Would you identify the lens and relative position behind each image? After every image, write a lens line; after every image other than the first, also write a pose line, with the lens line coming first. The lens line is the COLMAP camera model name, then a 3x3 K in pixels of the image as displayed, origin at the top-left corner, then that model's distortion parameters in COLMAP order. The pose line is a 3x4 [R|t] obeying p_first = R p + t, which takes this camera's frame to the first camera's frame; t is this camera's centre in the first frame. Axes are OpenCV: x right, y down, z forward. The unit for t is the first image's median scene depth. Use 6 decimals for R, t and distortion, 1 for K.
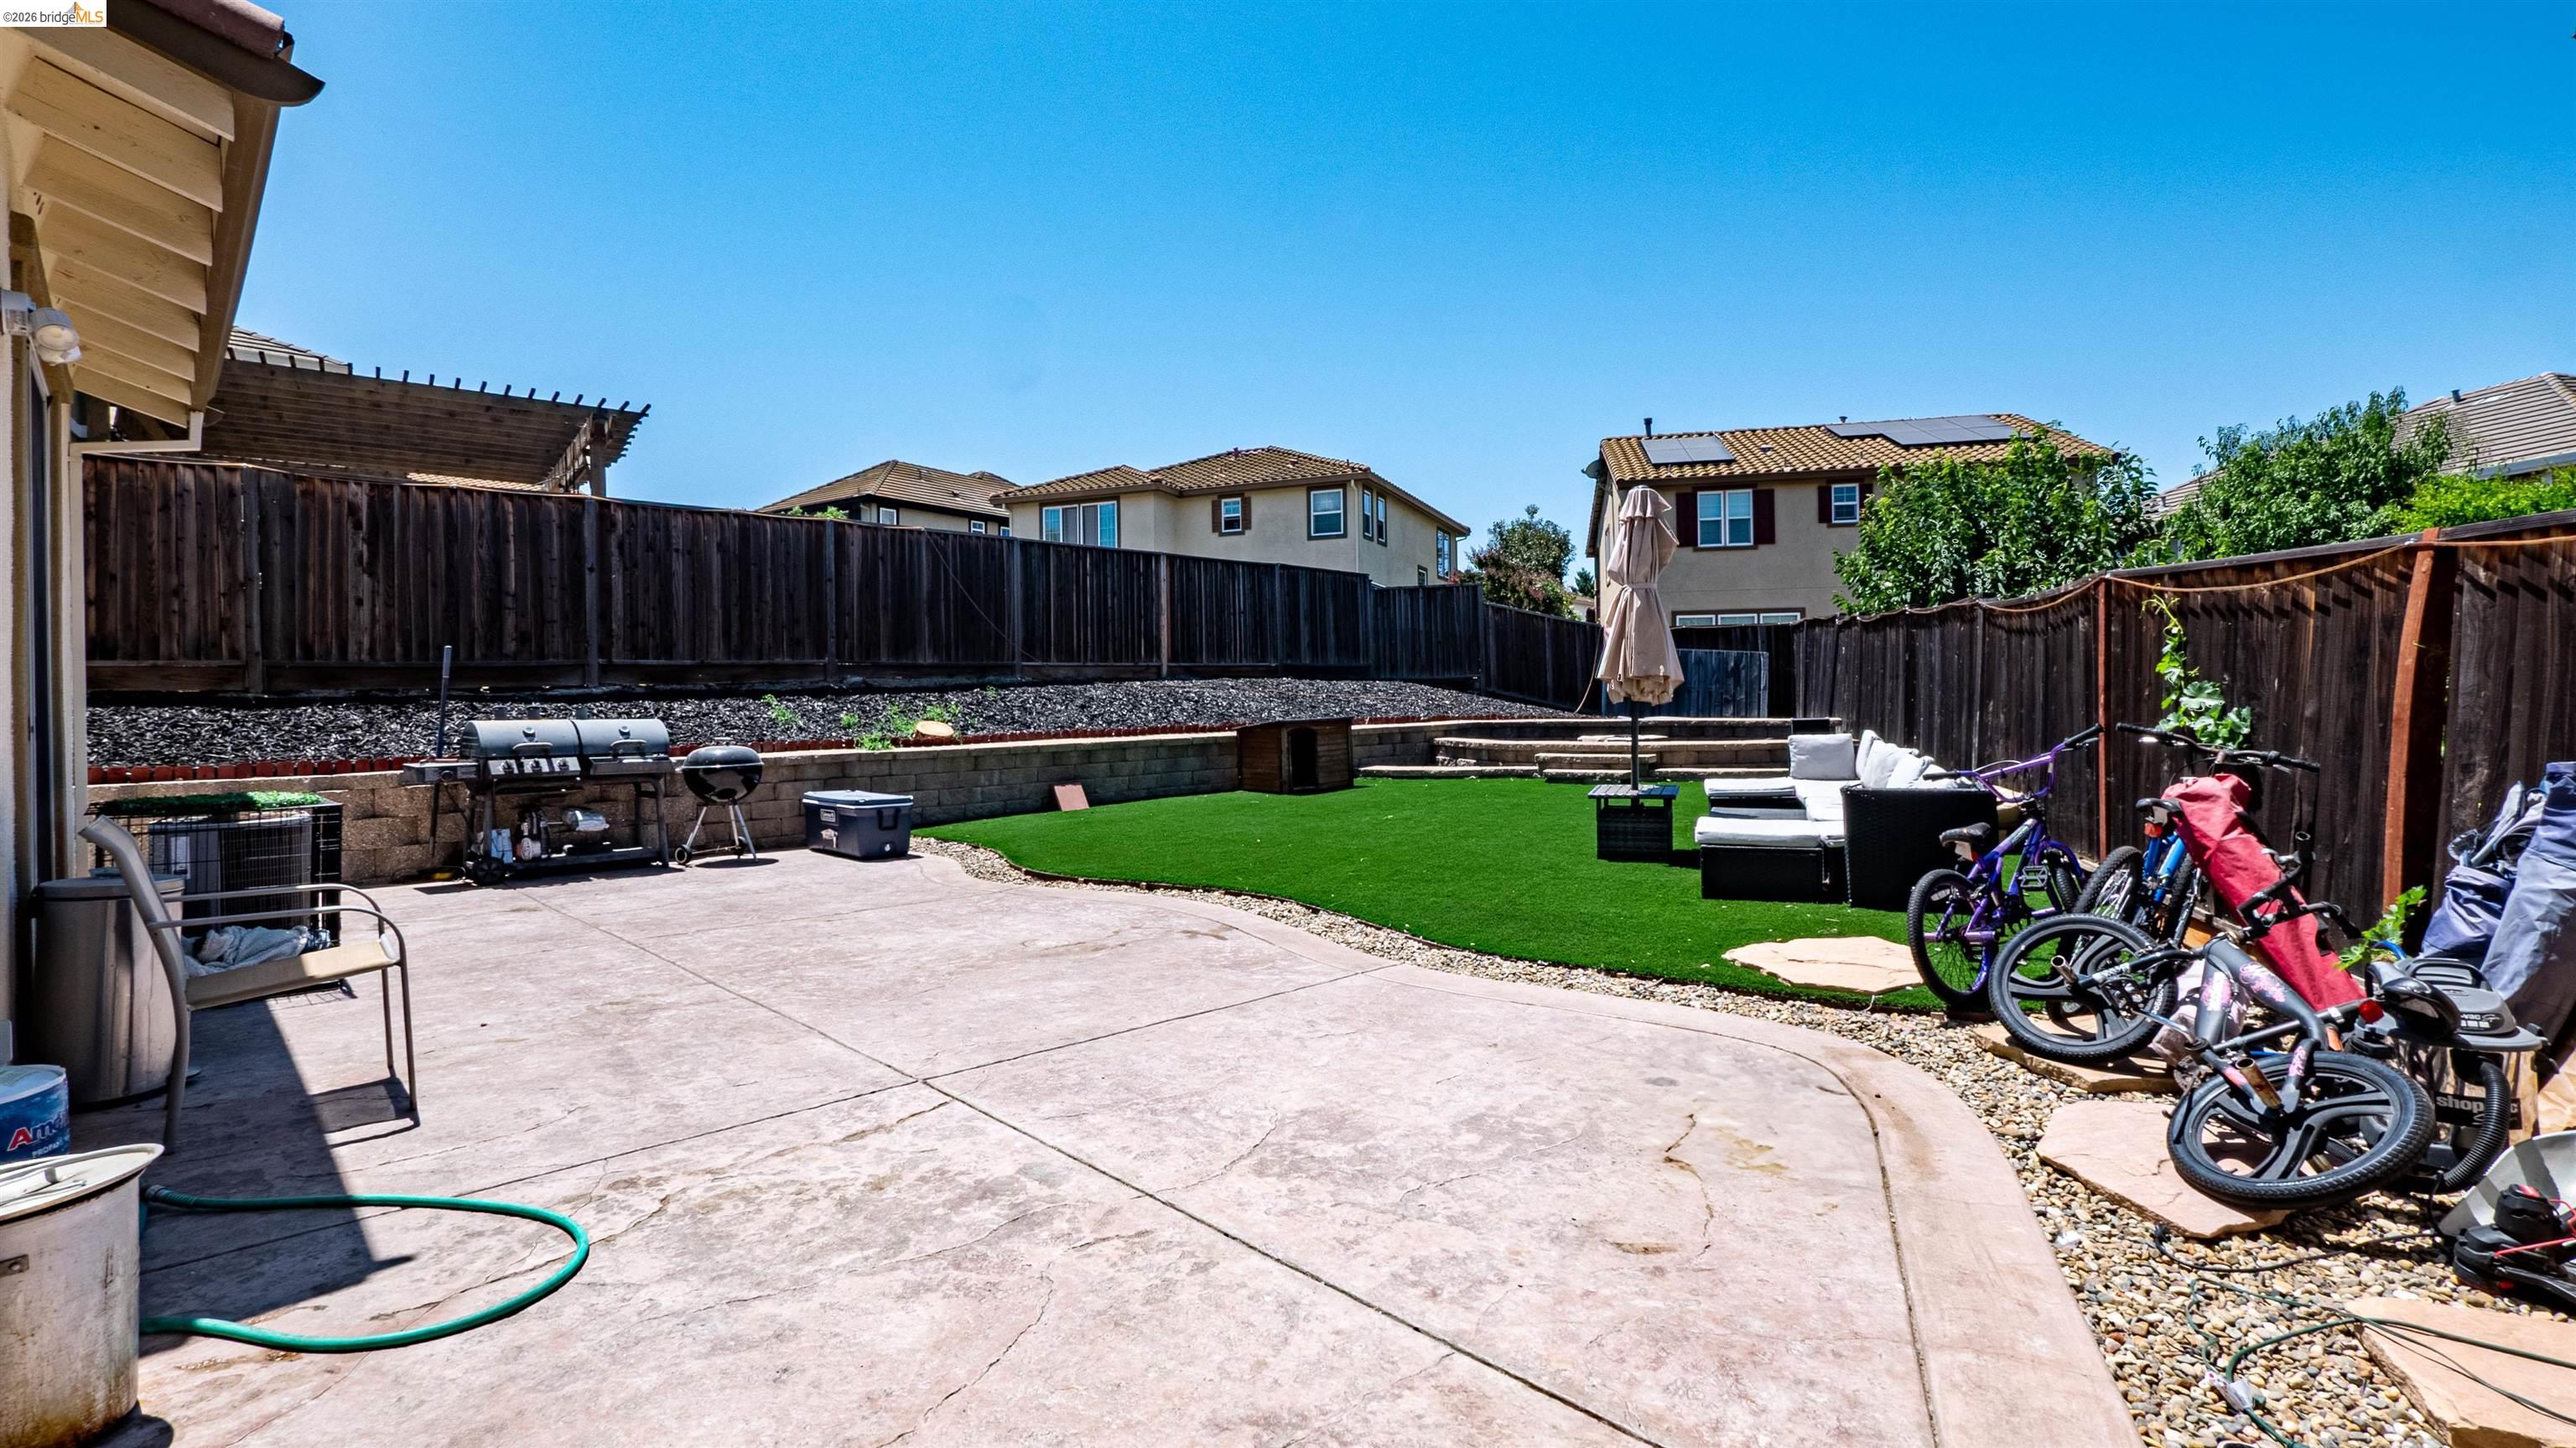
lens RADIAL K [[1111.5, 0, 1281.8], [0, 1111.5, 716.6], [0, 0, 1]] dist [-0.001151, 0.000820]
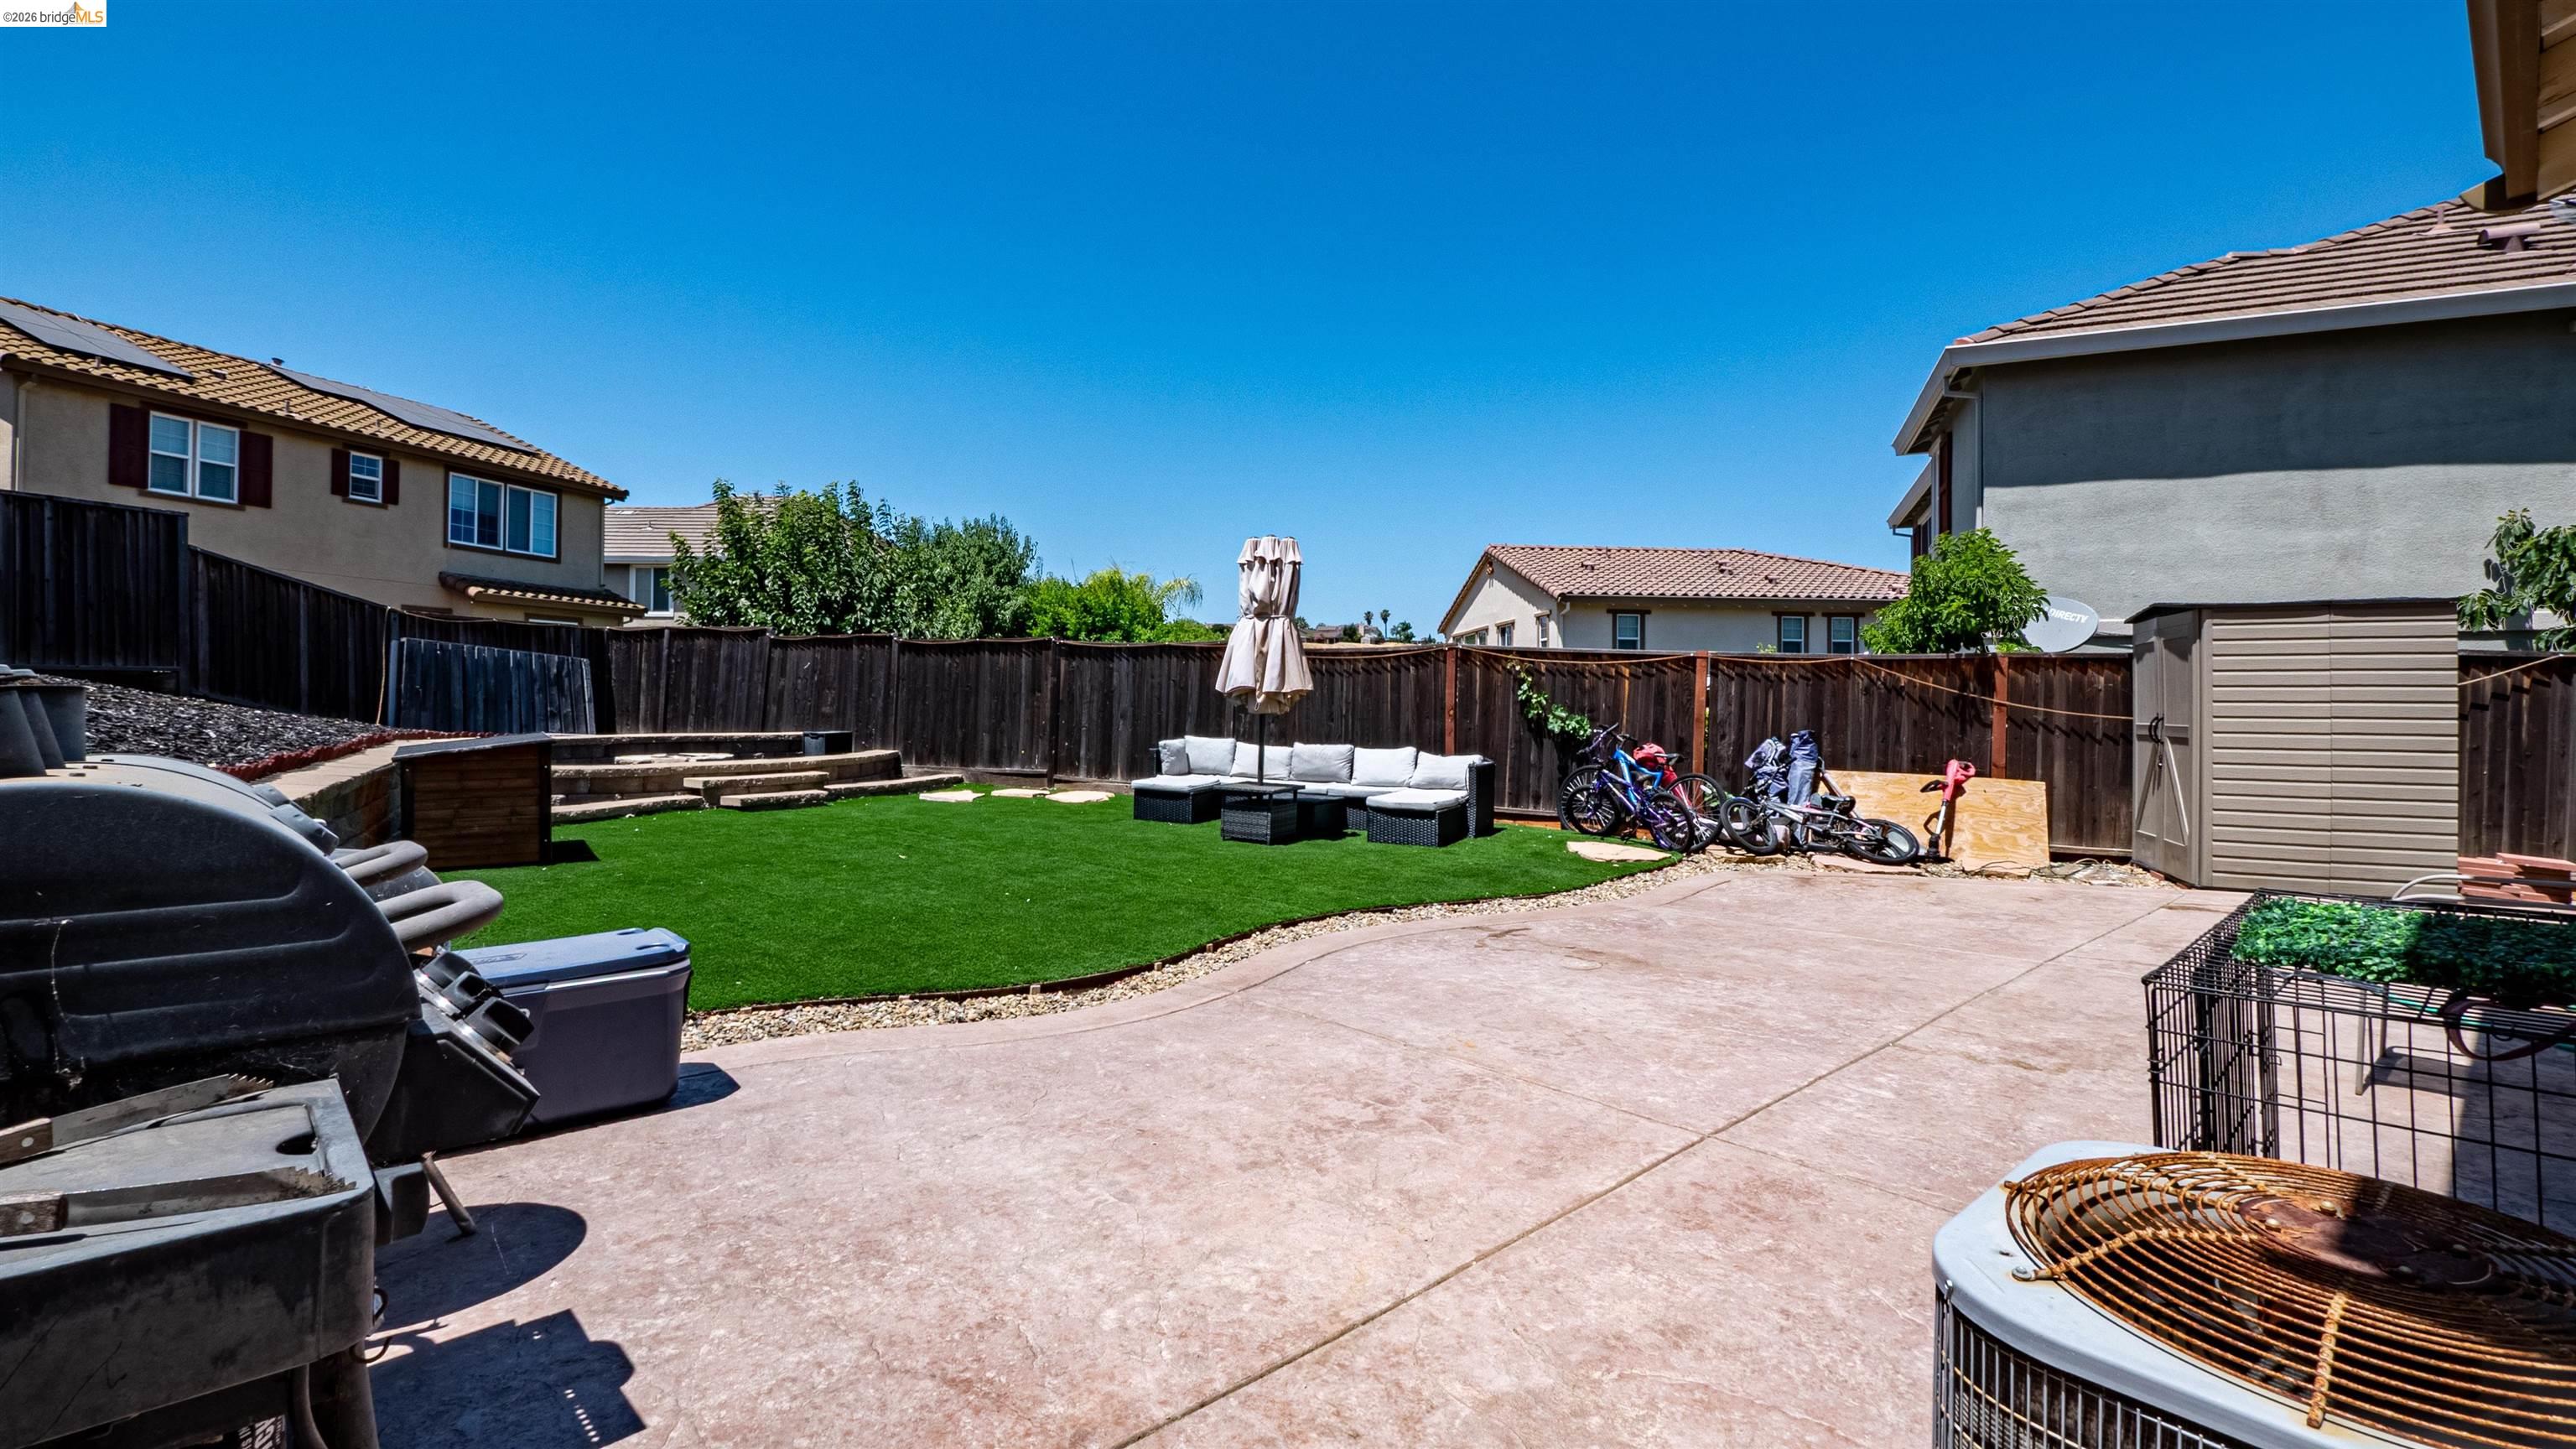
lens RADIAL K [[1111.6, 0, 1281.8], [0, 1111.6, 722.6], [0, 0, 1]] dist [-0.001151, 0.000820]
pose [[0.120545, 0.005437, 0.992693, -0.227520], [0.008031, 0.999947, -0.006452, 0.001052], [-0.992675, 0.008750, 0.120495, 0.227157]]
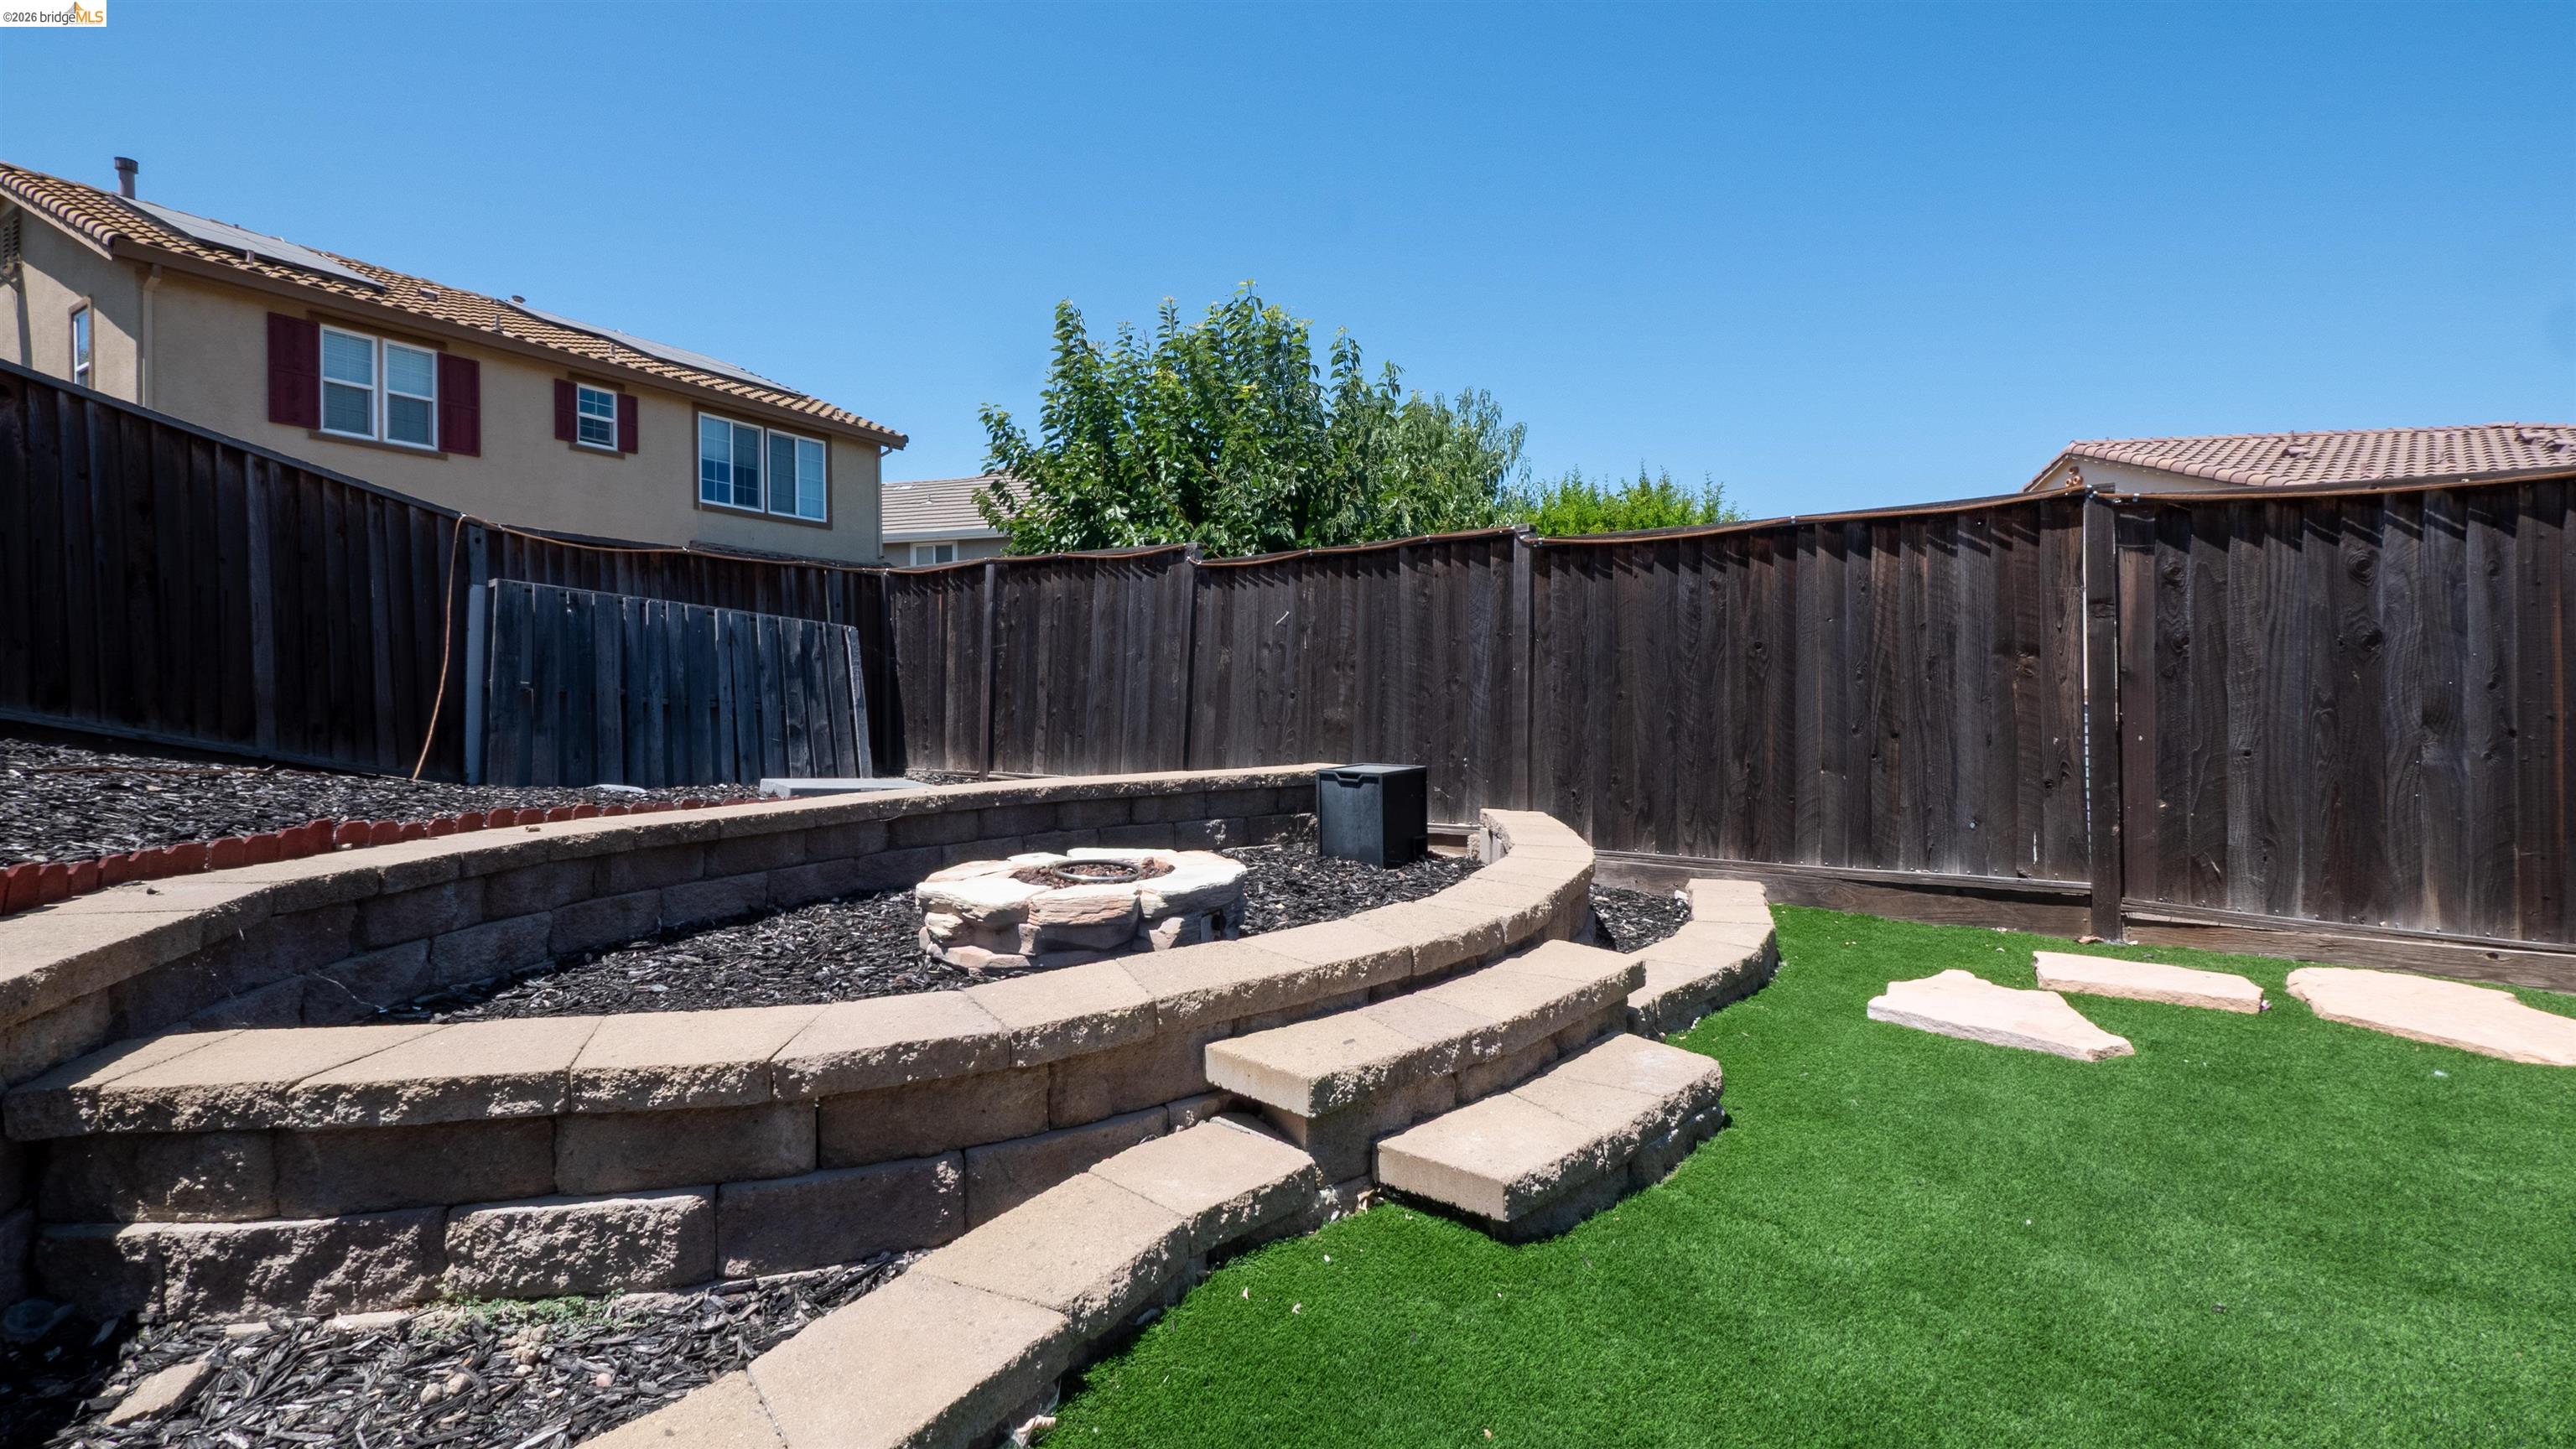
lens RADIAL K [[1111.6, 0, 1283.2], [0, 1111.6, 717.1], [0, 0, 1]] dist [-0.001151, 0.000820]
pose [[0.319848, -0.003086, 0.947464, 0.033461], [0.025655, 0.999656, -0.005405, -0.008098], [-0.947122, 0.026036, 0.319817, 0.432737]]
